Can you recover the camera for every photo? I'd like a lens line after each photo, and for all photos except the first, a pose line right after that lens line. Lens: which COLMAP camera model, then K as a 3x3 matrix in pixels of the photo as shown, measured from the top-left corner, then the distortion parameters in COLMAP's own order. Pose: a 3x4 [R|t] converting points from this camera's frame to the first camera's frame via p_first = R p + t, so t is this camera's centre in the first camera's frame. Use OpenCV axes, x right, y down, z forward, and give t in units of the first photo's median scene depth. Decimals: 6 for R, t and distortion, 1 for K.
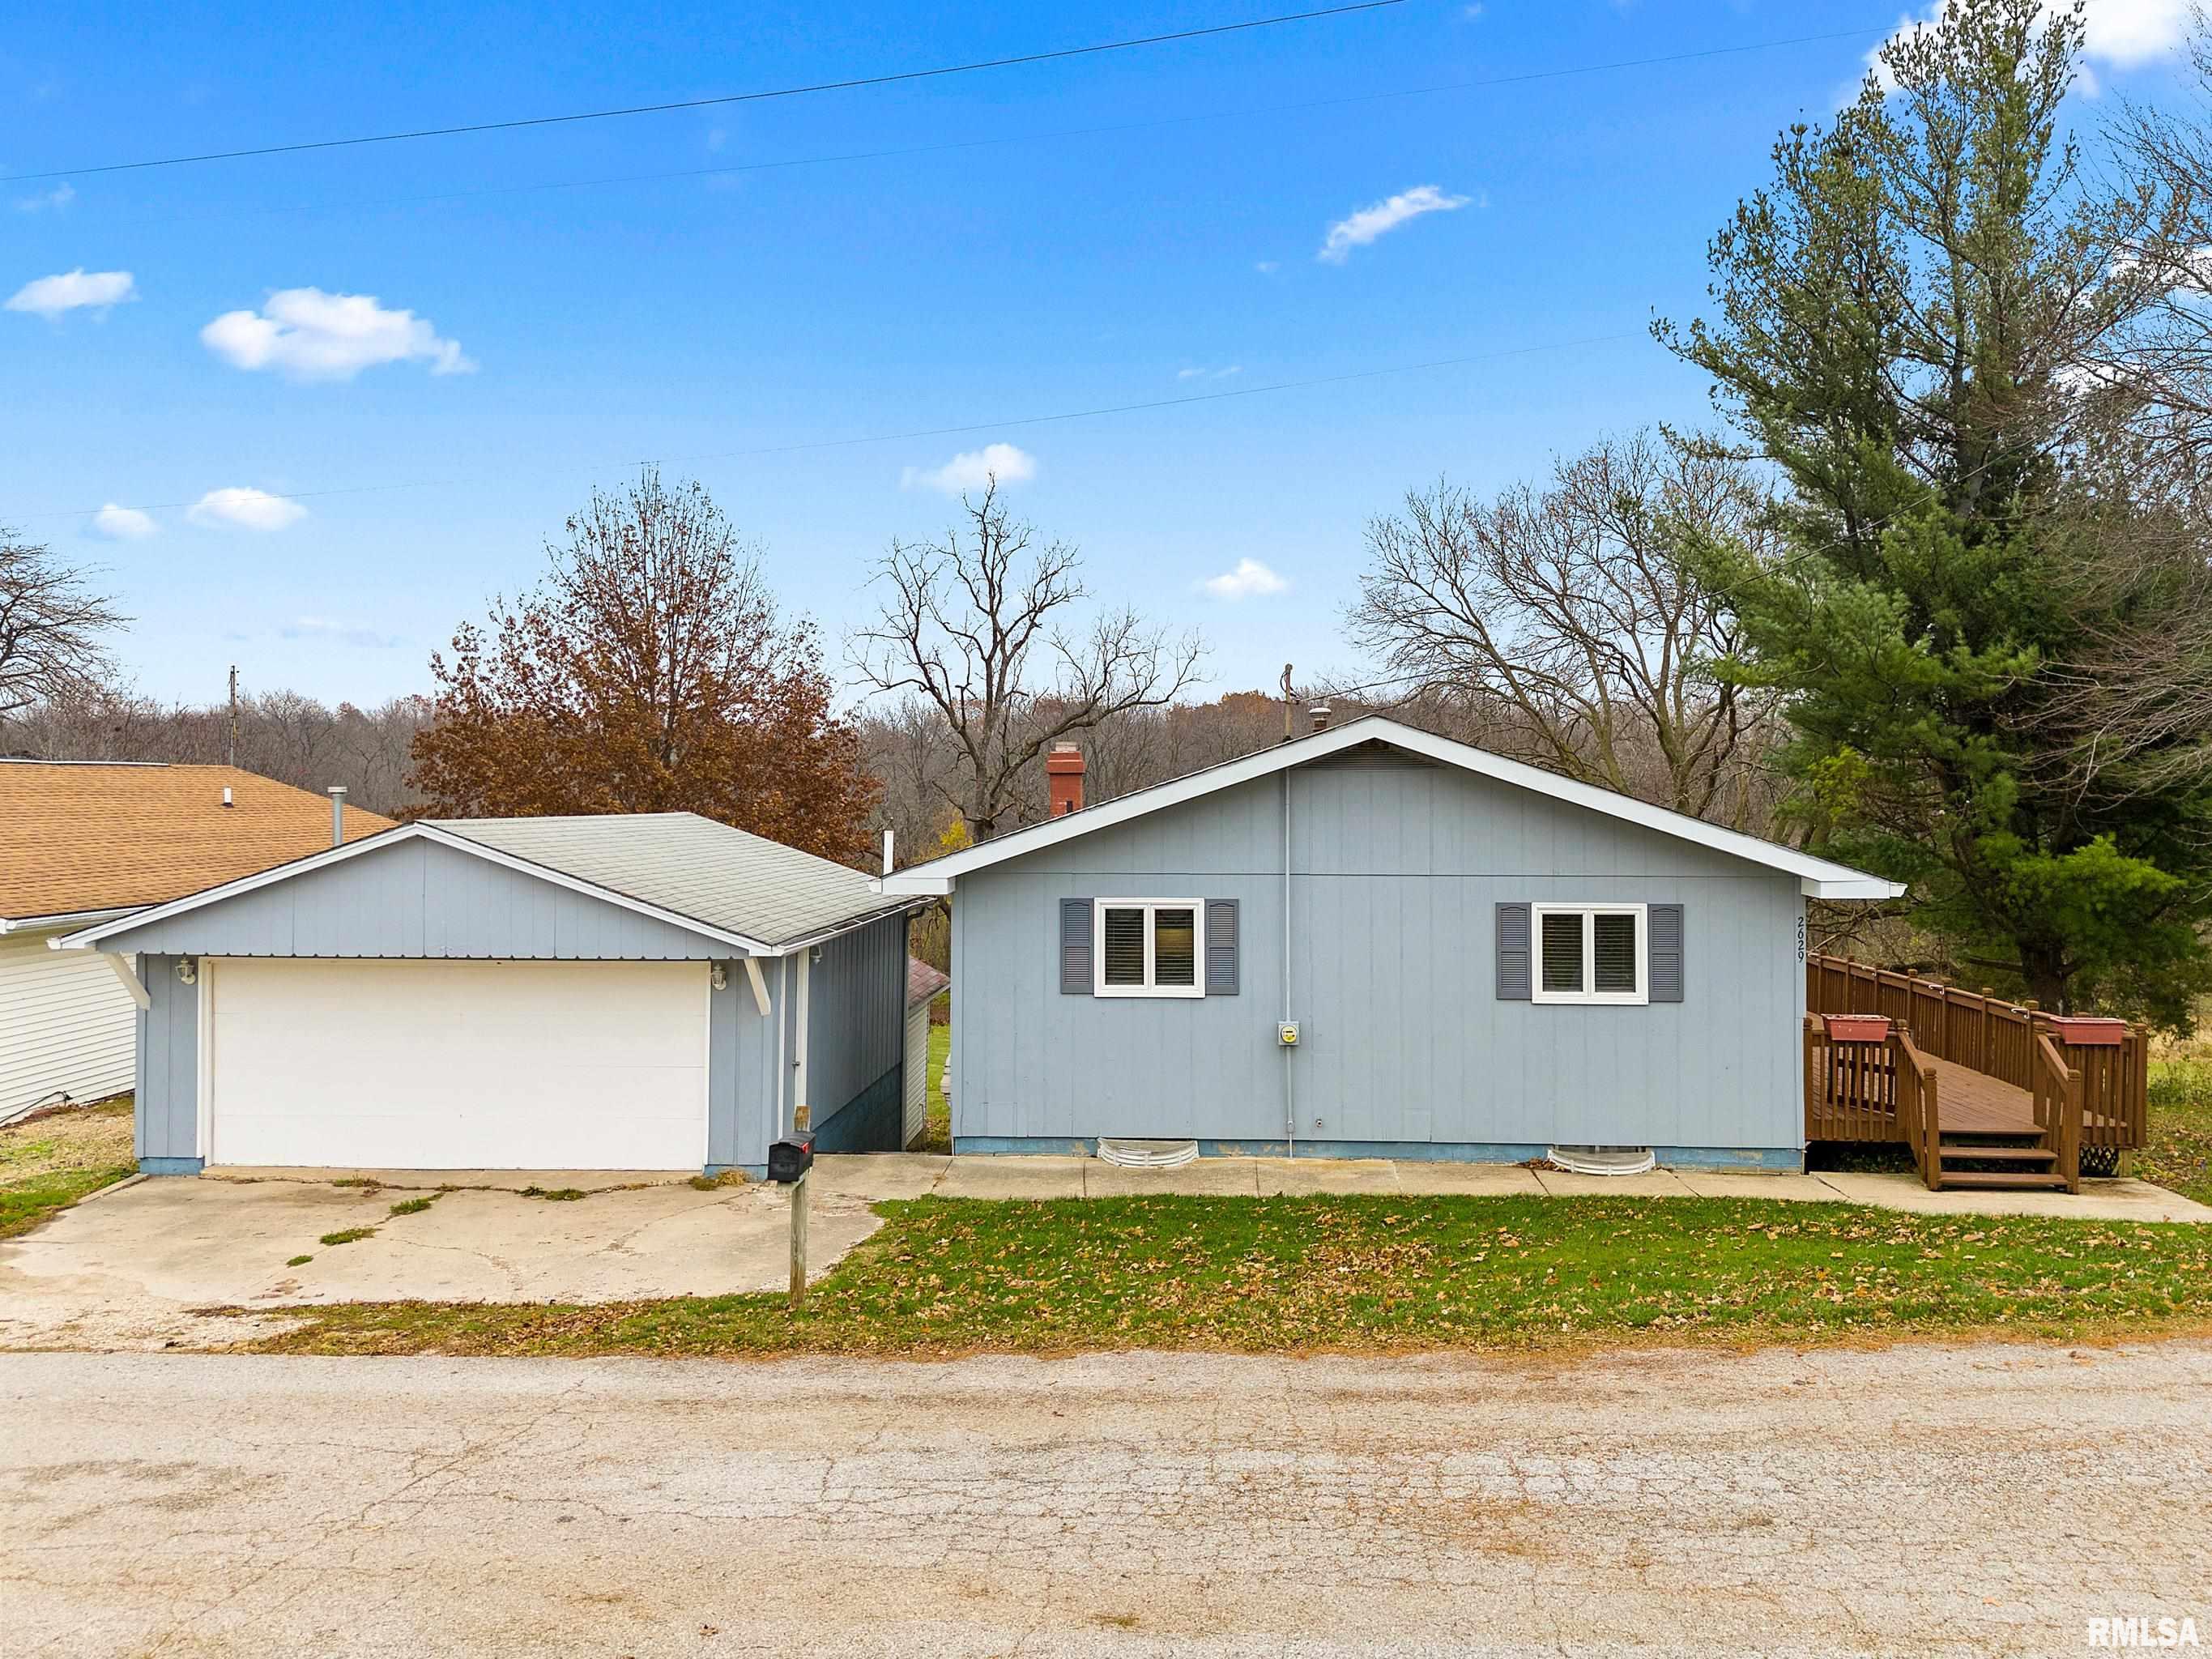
lens RADIAL K [[1604.3, 0, 1124.0], [0, 1604.3, 821.5], [0, 0, 1]] dist [0.054049, -0.044522]
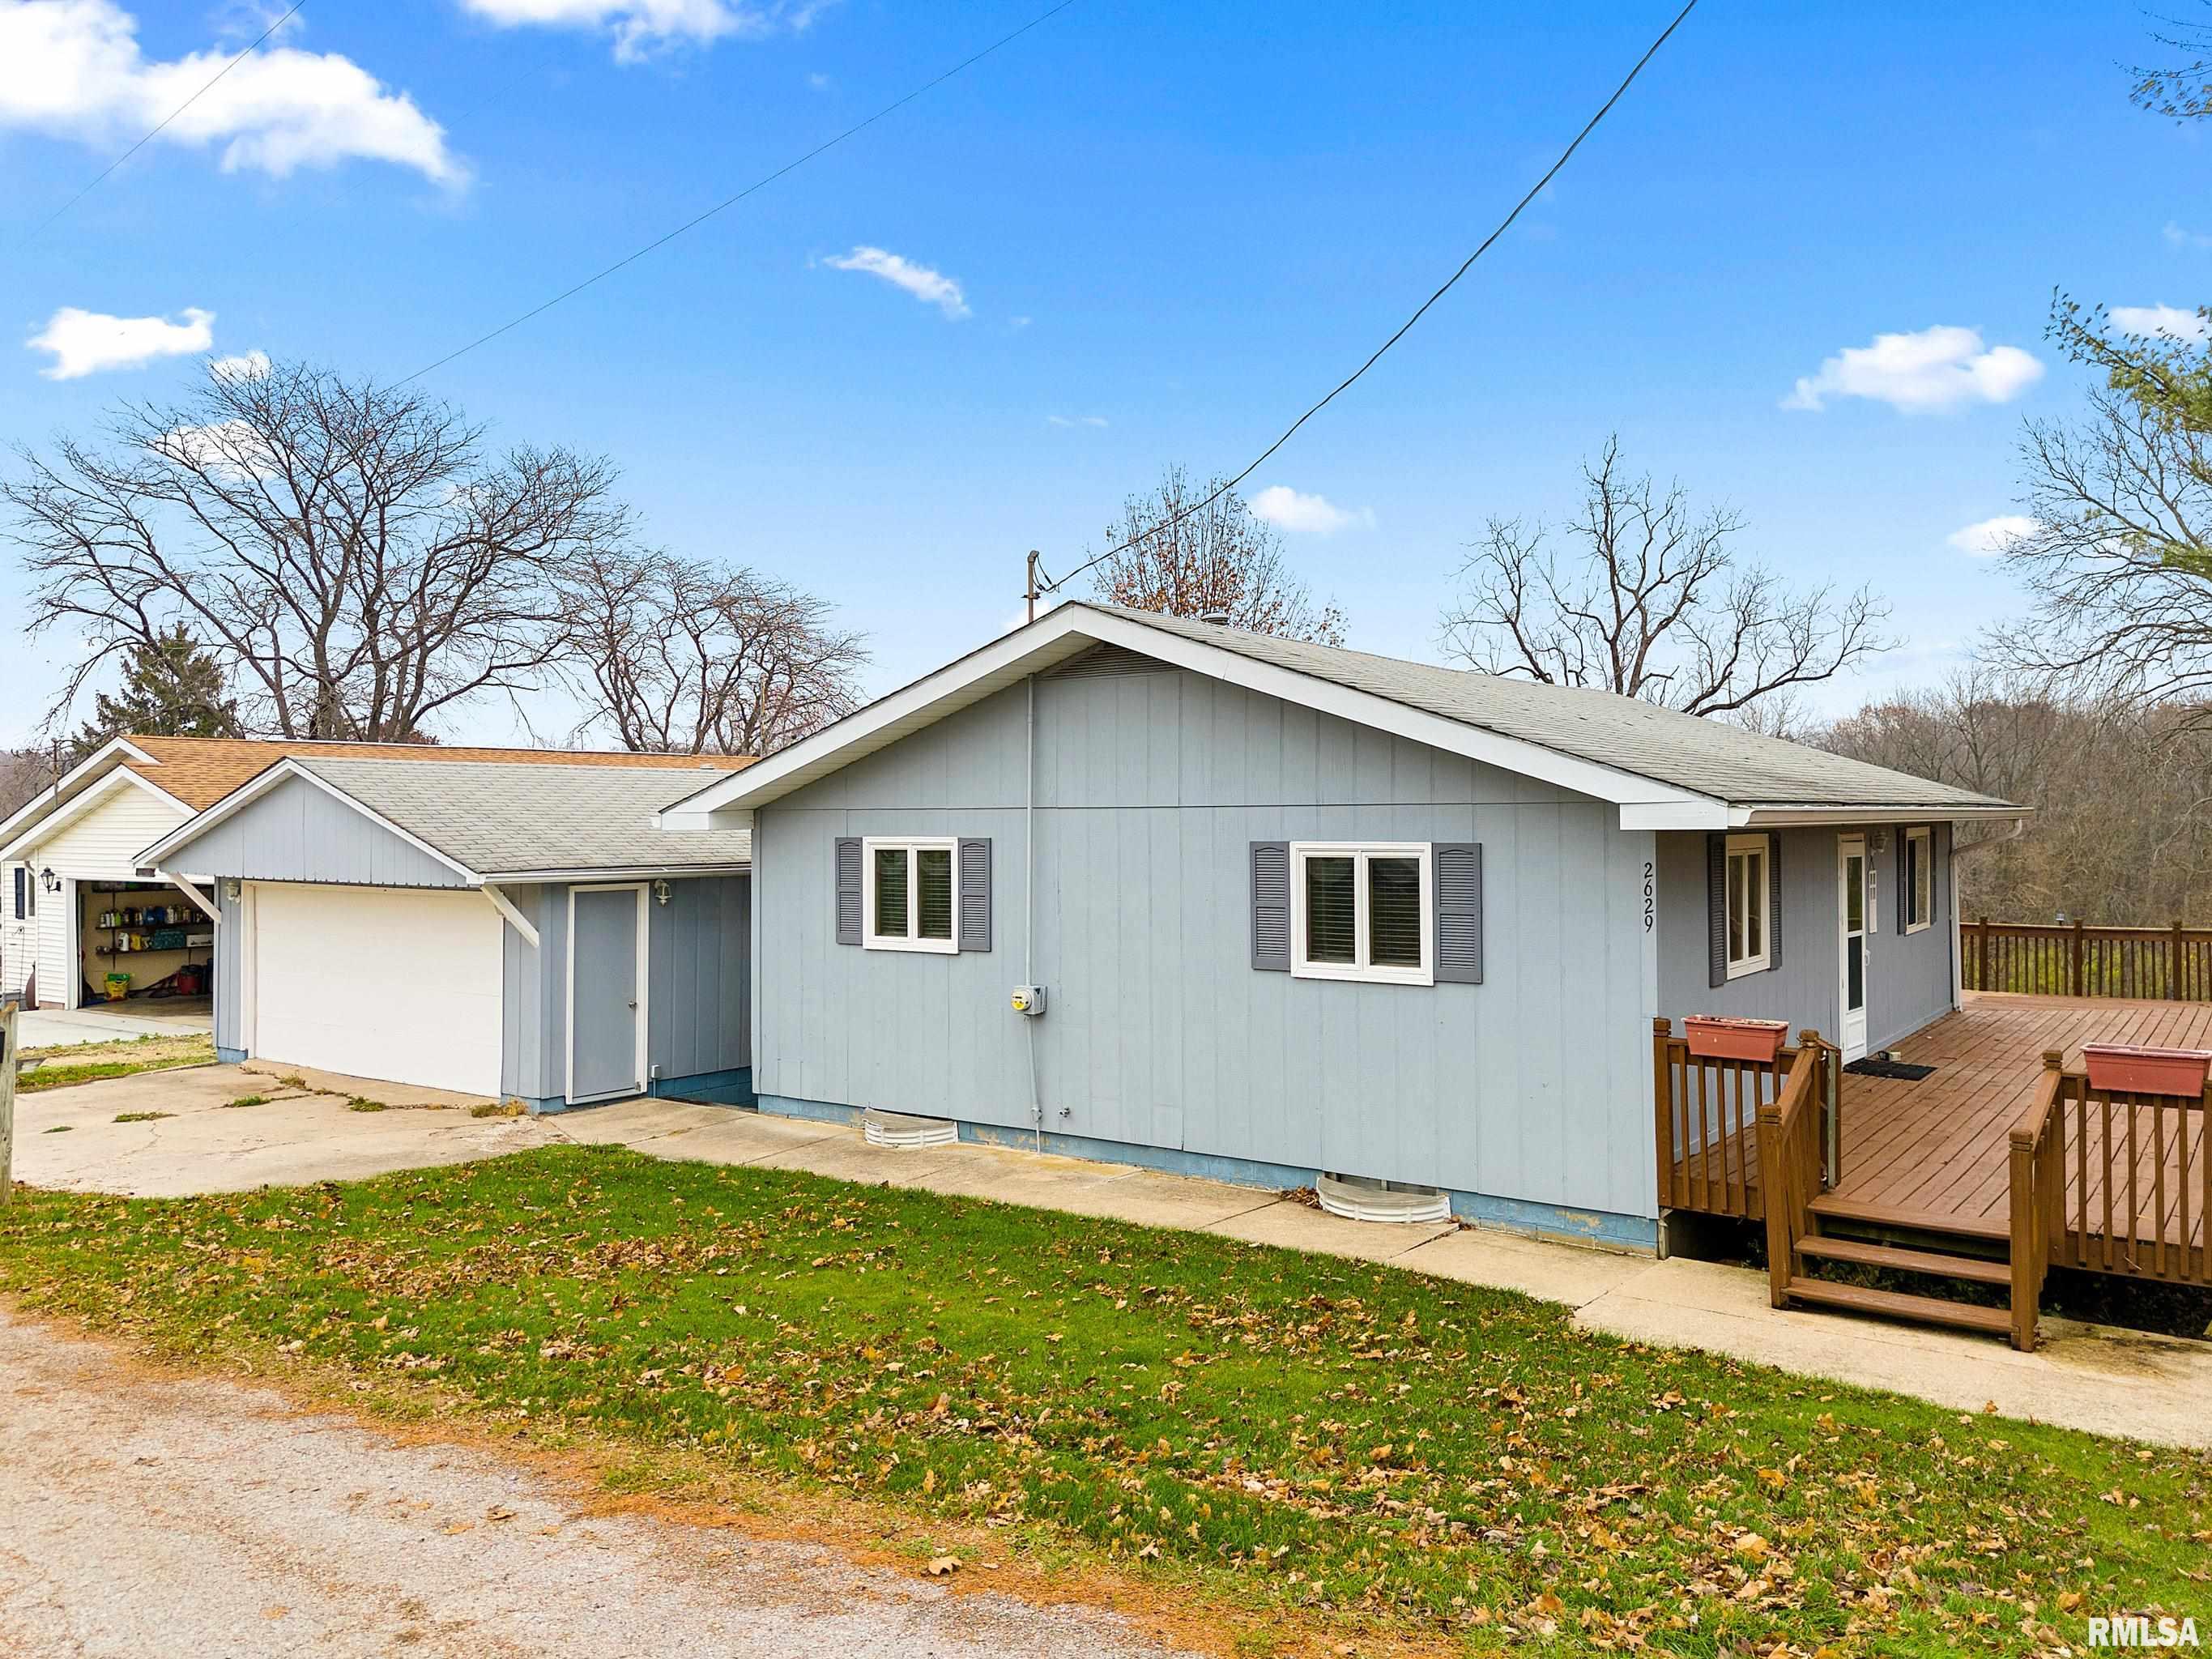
lens RADIAL K [[1604.3, 0, 1116.9], [0, 1604.3, 823.8], [0, 0, 1]] dist [0.054049, -0.044522]
pose [[0.841367, -0.003873, -0.540450, 0.584176], [0.004391, 0.999990, -0.000331, 0.041960], [0.540446, -0.002095, 0.841376, 0.333402]]
